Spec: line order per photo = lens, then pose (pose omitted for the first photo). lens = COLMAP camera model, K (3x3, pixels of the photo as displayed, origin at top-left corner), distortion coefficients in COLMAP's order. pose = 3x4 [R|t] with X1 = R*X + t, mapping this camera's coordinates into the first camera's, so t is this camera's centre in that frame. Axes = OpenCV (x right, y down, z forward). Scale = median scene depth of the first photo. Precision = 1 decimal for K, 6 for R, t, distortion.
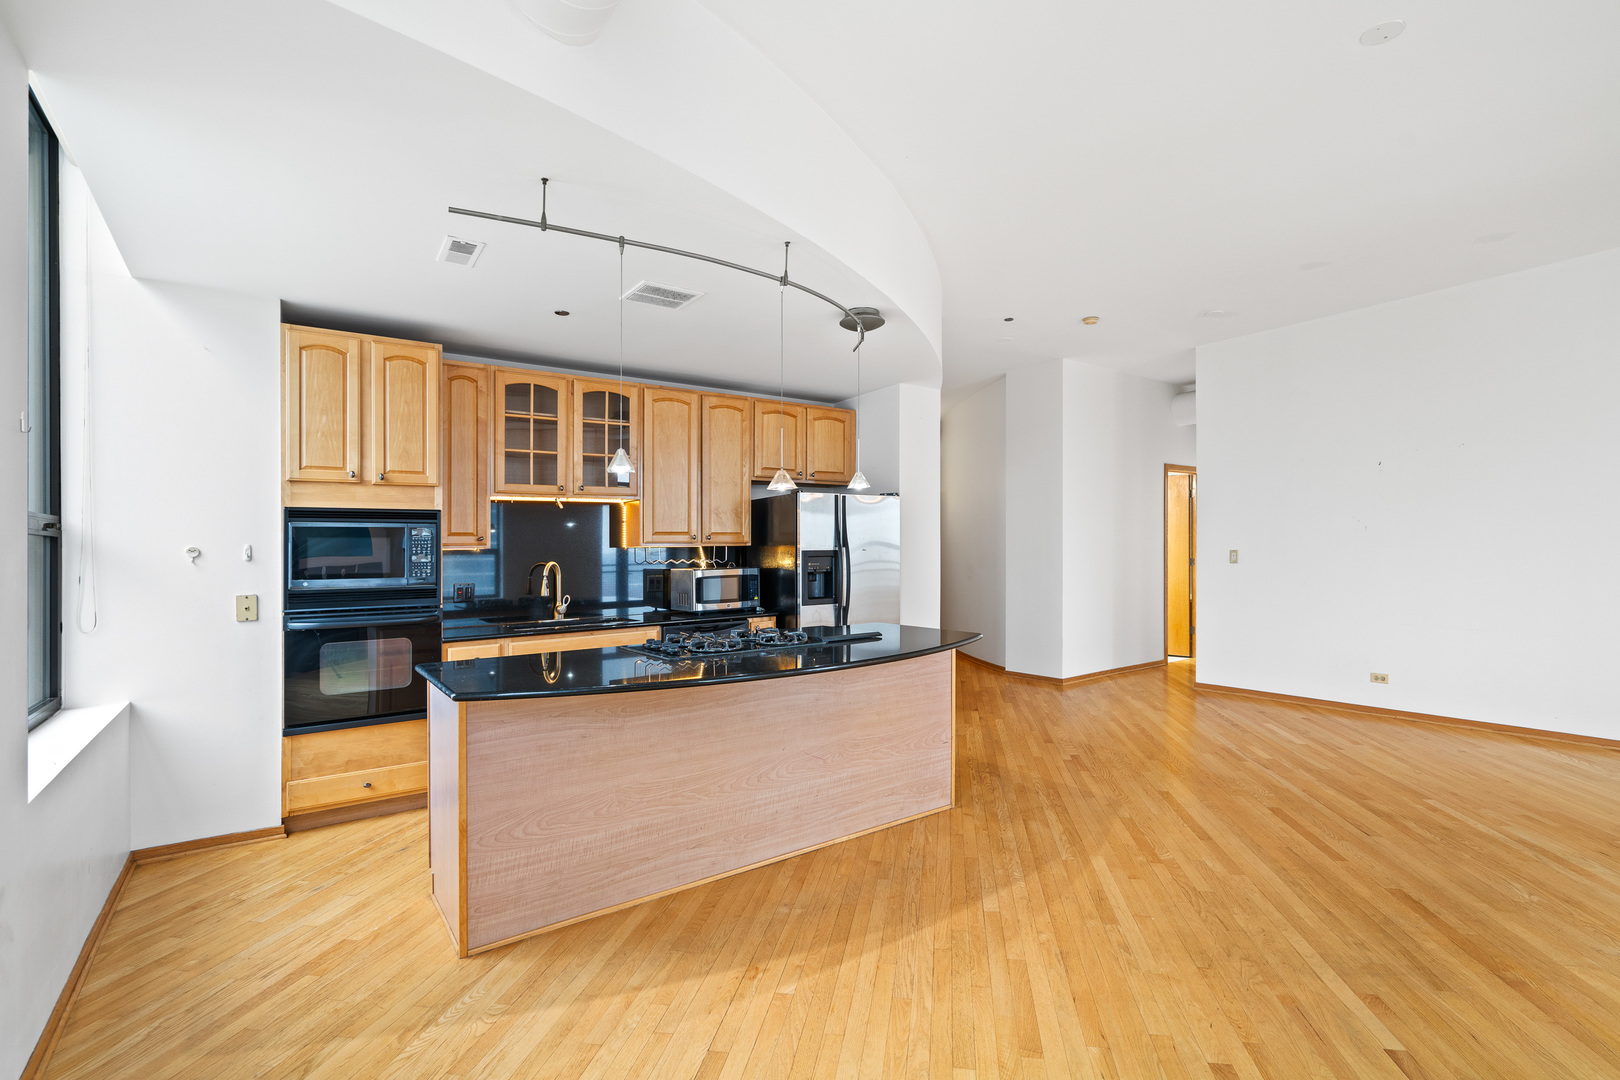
lens RADIAL K [[750.5, 0, 812.5], [0, 750.5, 555.5], [0, 0, 1]] dist [-0.000917, -0.000086]
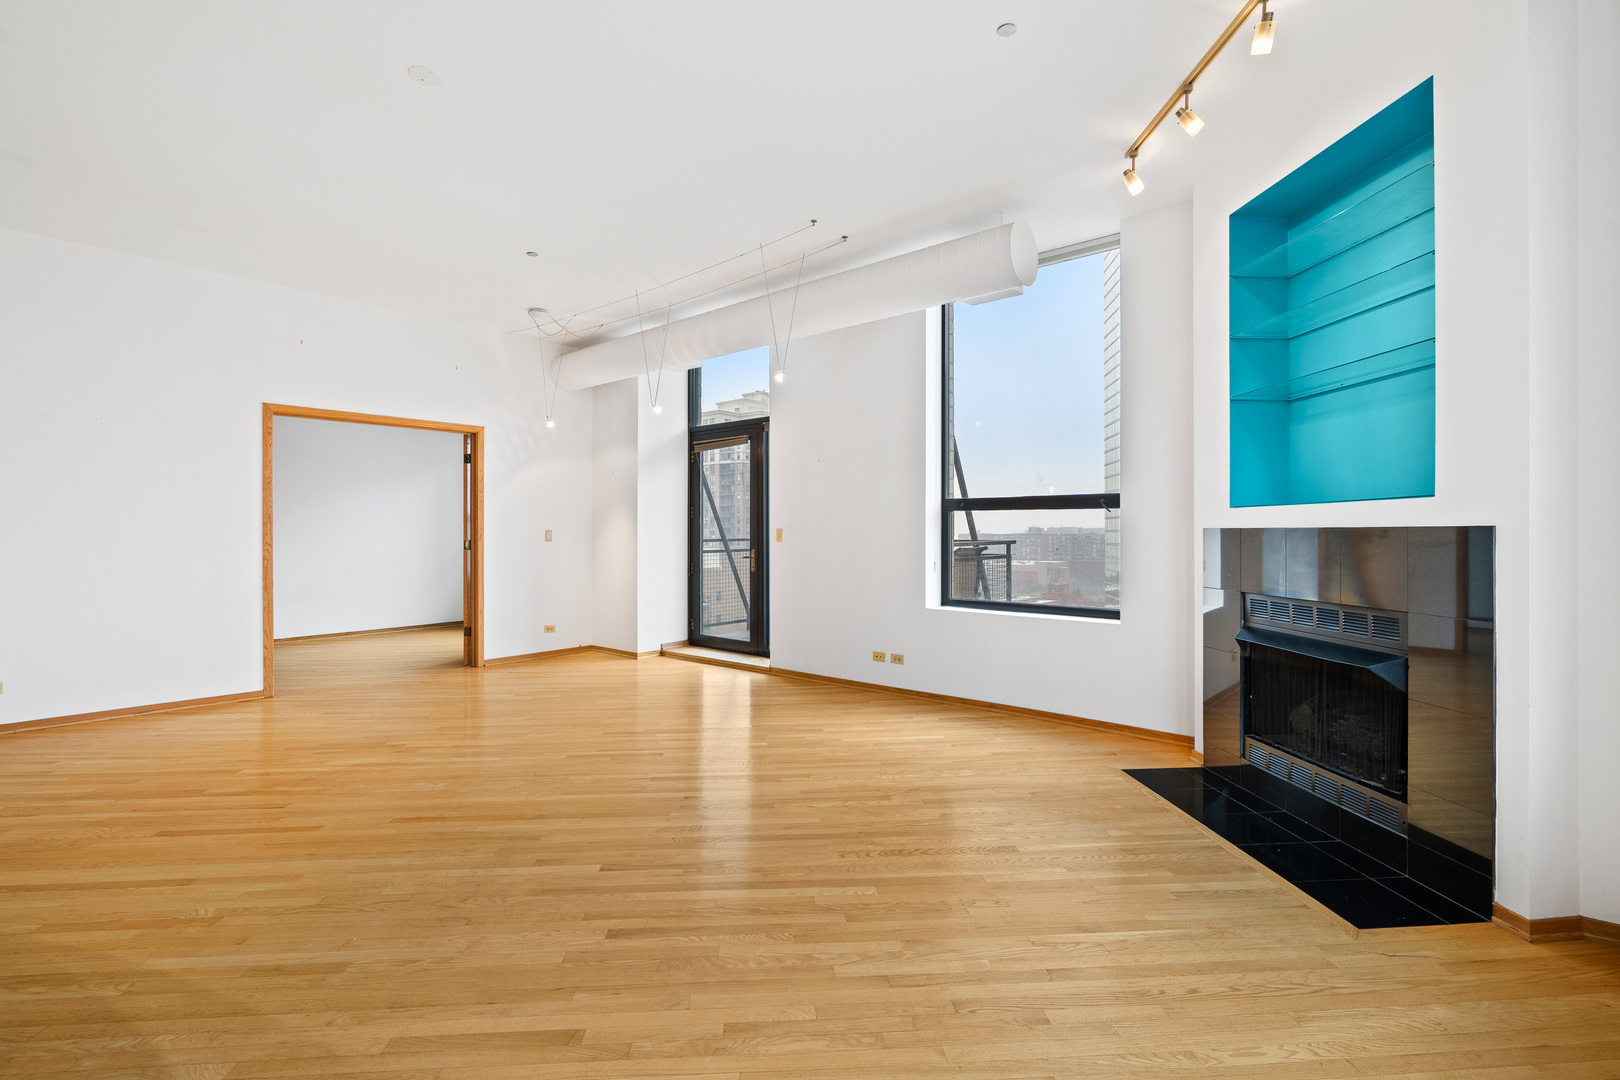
lens RADIAL K [[730.7, 0, 821.8], [0, 730.7, 541.3], [0, 0, 1]] dist [-0.002284, 0.000149]
pose [[-0.248177, 0.008355, 0.968679, -0.341112], [0.011686, 0.999916, -0.005630, 0.024651], [-0.968644, 0.009923, -0.248253, 0.465213]]
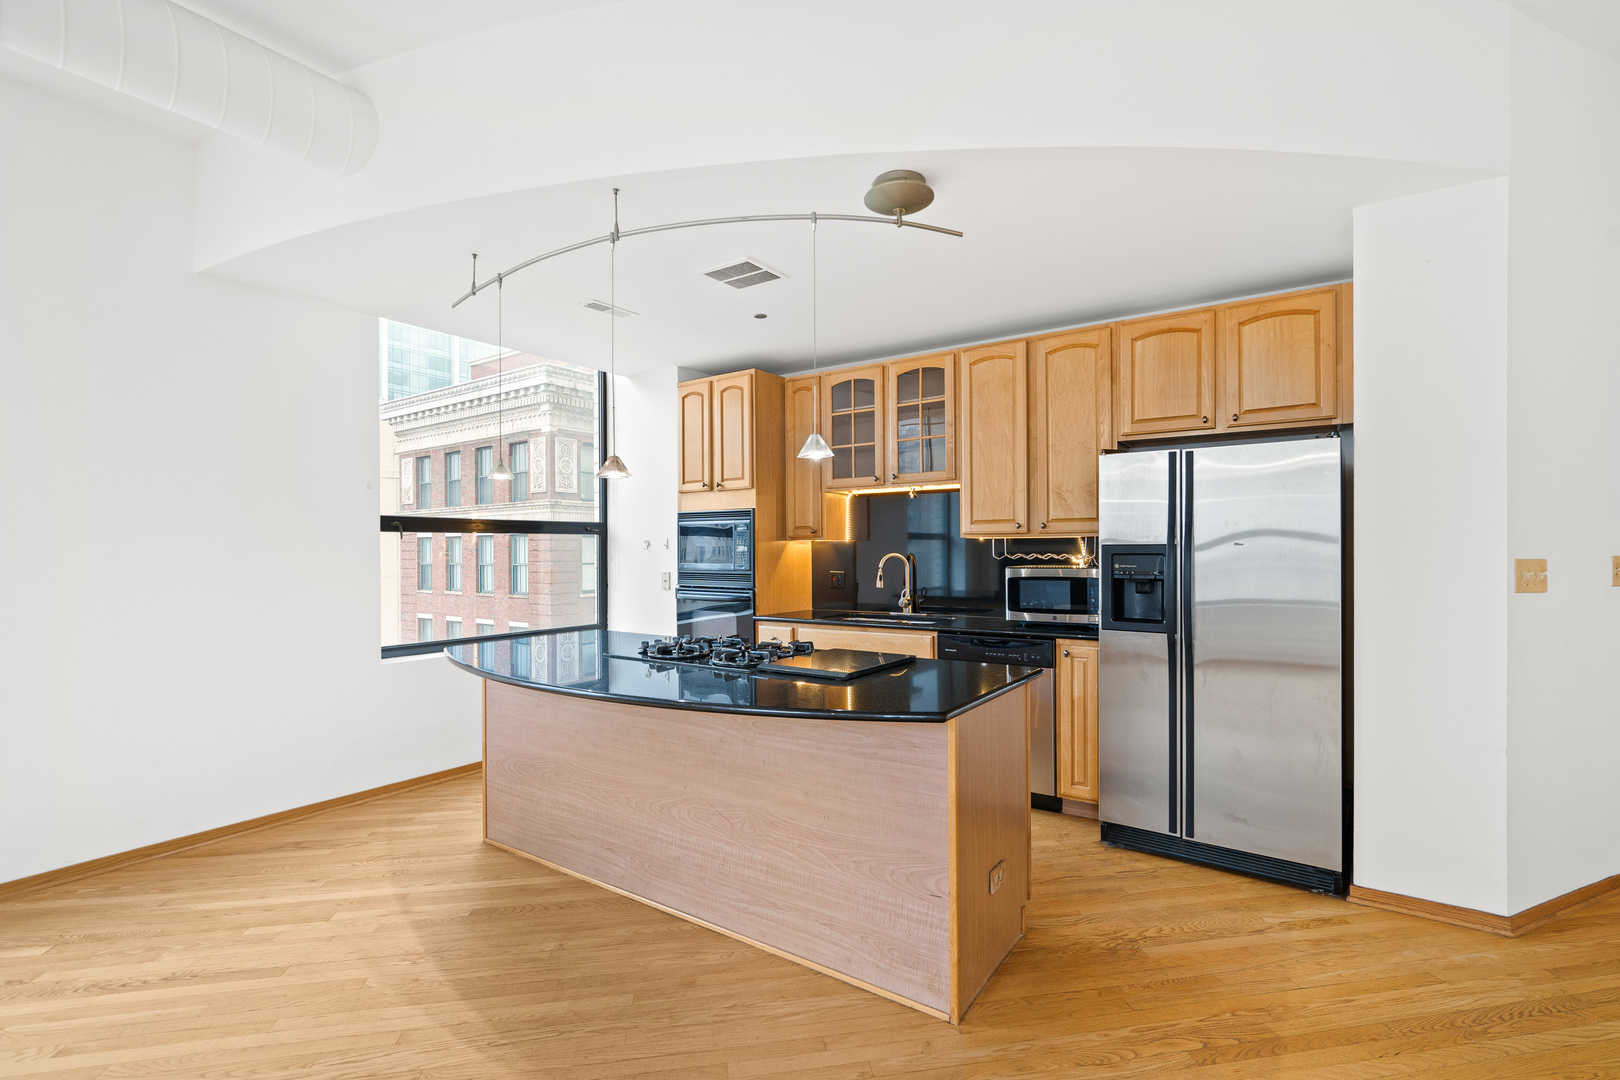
lens RADIAL K [[730.7, 0, 821.8], [0, 730.7, 541.3], [0, 0, 1]] dist [-0.002284, 0.000149]
pose [[0.340244, 0.007262, -0.940309, 0.641839], [-0.003394, 0.999973, 0.006495, -0.016552], [0.940331, 0.000981, 0.340259, 0.720887]]
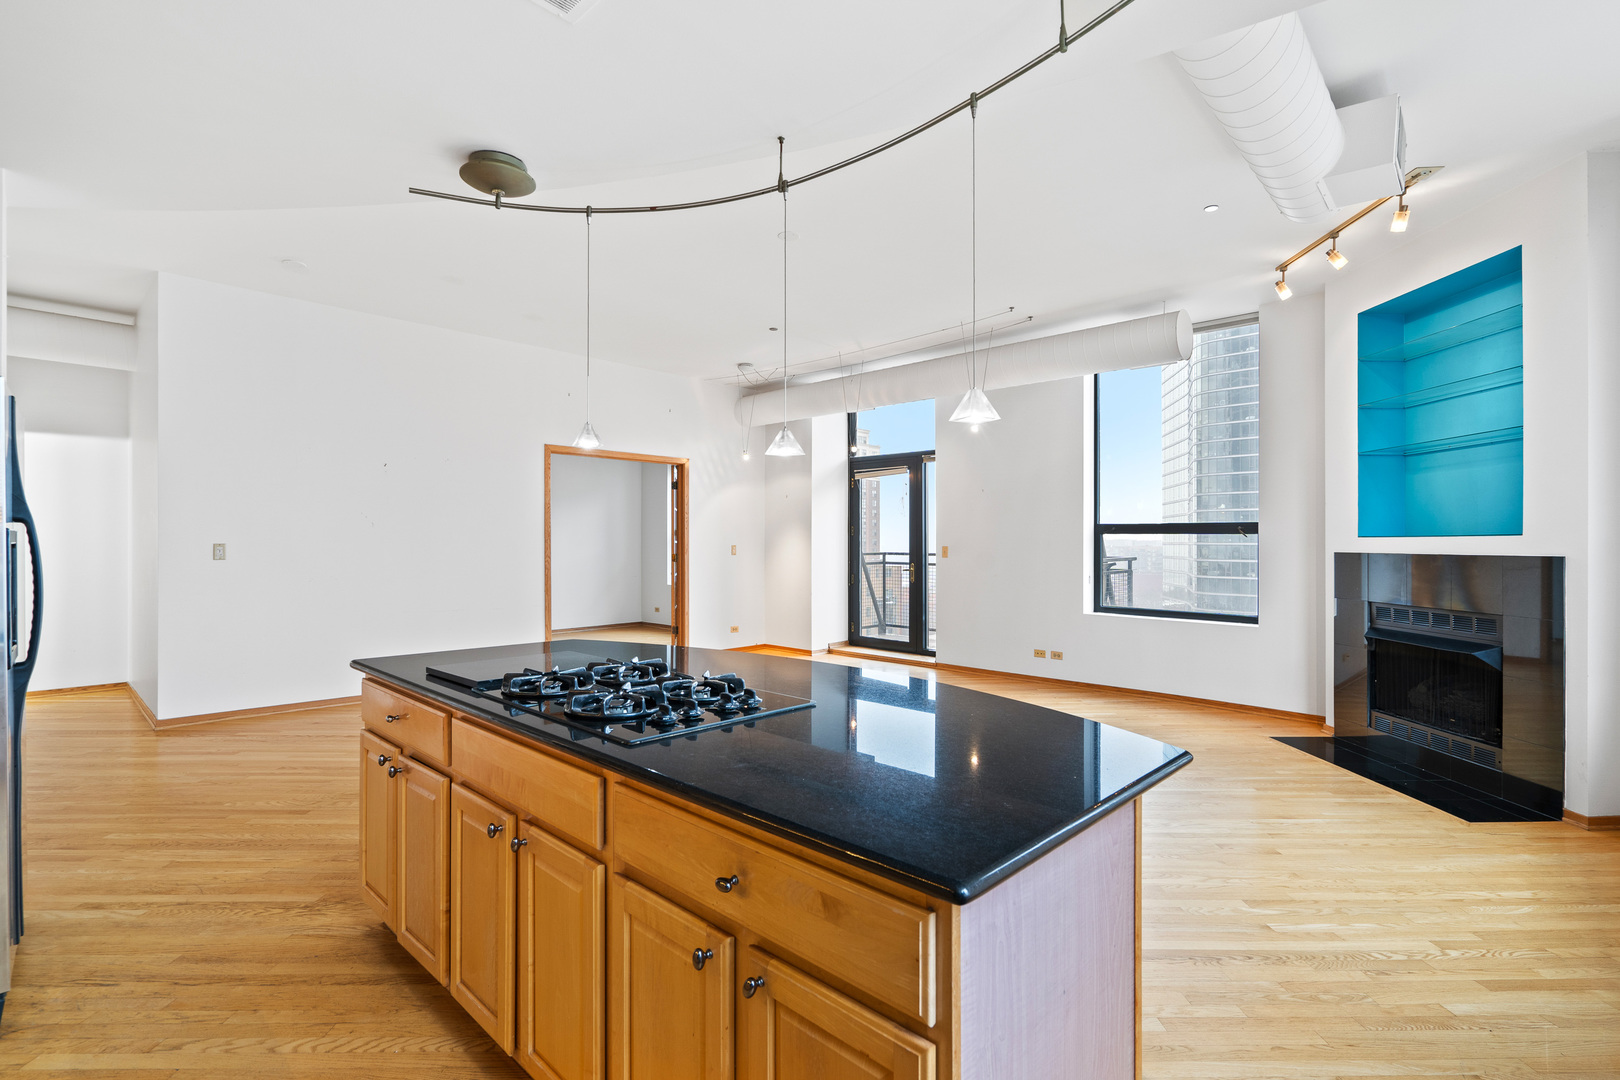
lens RADIAL K [[747.4, 0, 819.2], [0, 747.4, 546.1], [0, 0, 1]] dist [-0.001999, -0.000582]
pose [[-0.193370, 0.014492, 0.981019, -0.621687], [0.002912, 0.999895, -0.014197, 0.012347], [-0.981122, 0.000112, -0.193391, 0.859683]]
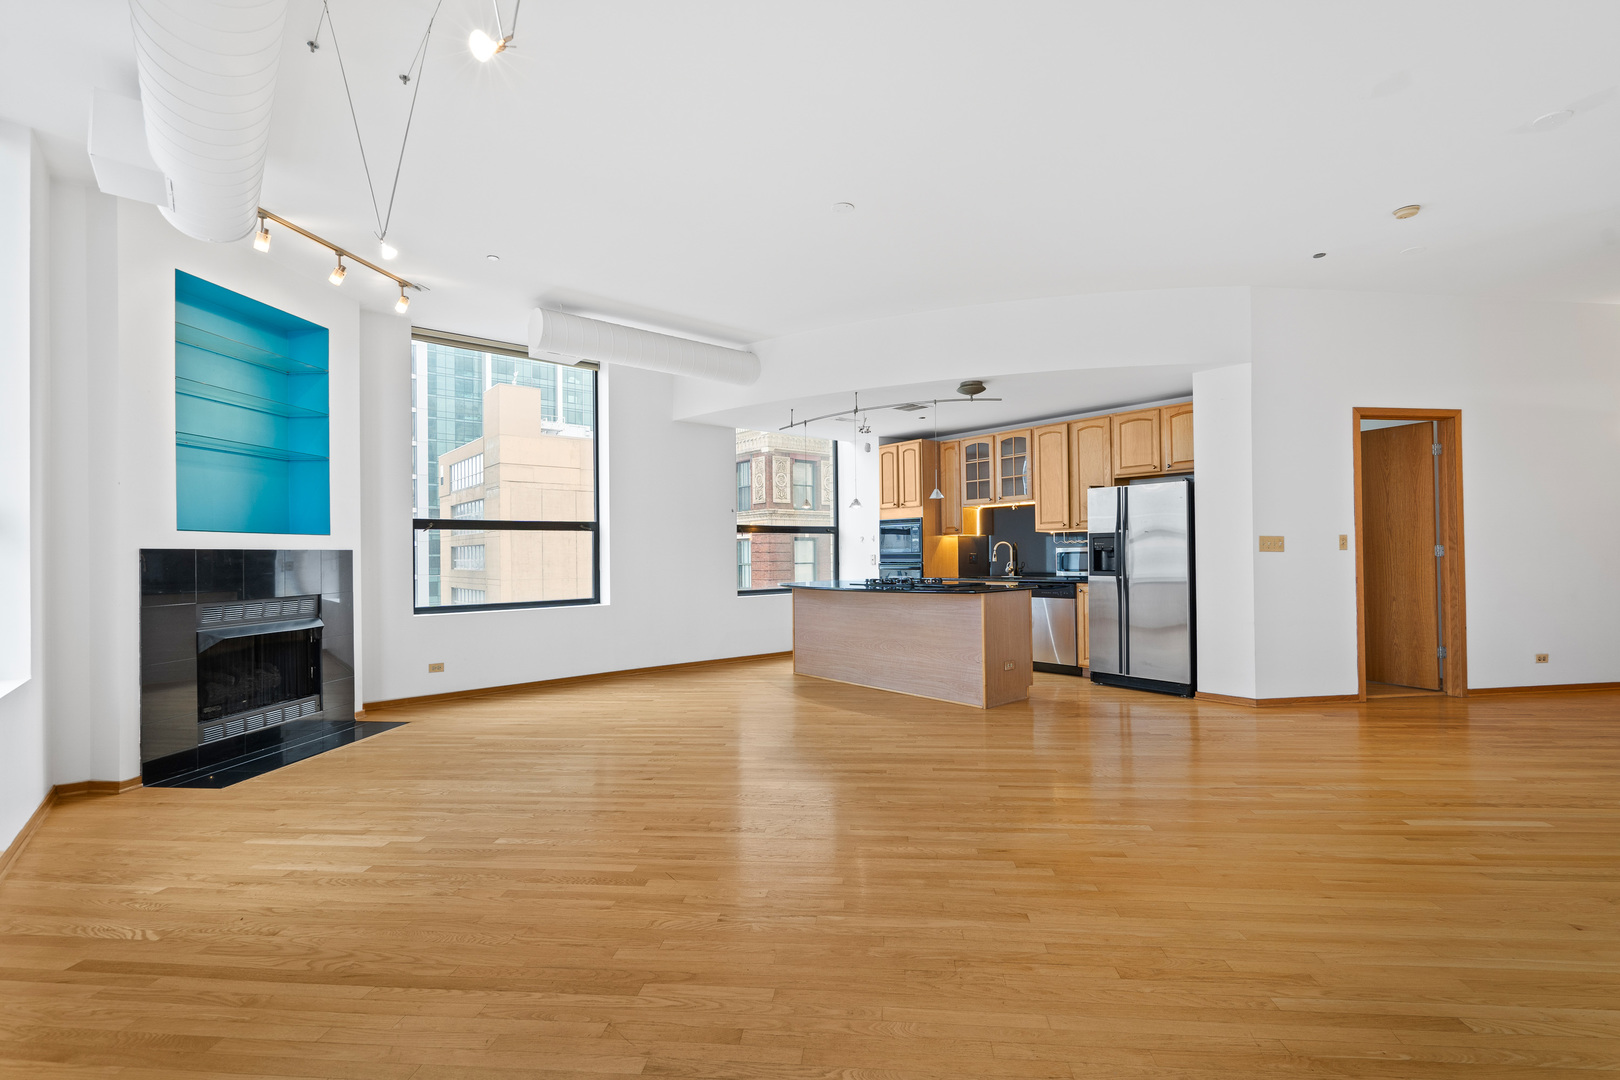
lens RADIAL K [[730.7, 0, 821.8], [0, 730.7, 541.3], [0, 0, 1]] dist [-0.002284, 0.000149]
pose [[0.080714, 0.000030, -0.996737, 1.564740], [0.006987, 0.999975, 0.000596, 0.004054], [0.996713, -0.007012, 0.080712, 0.562388]]
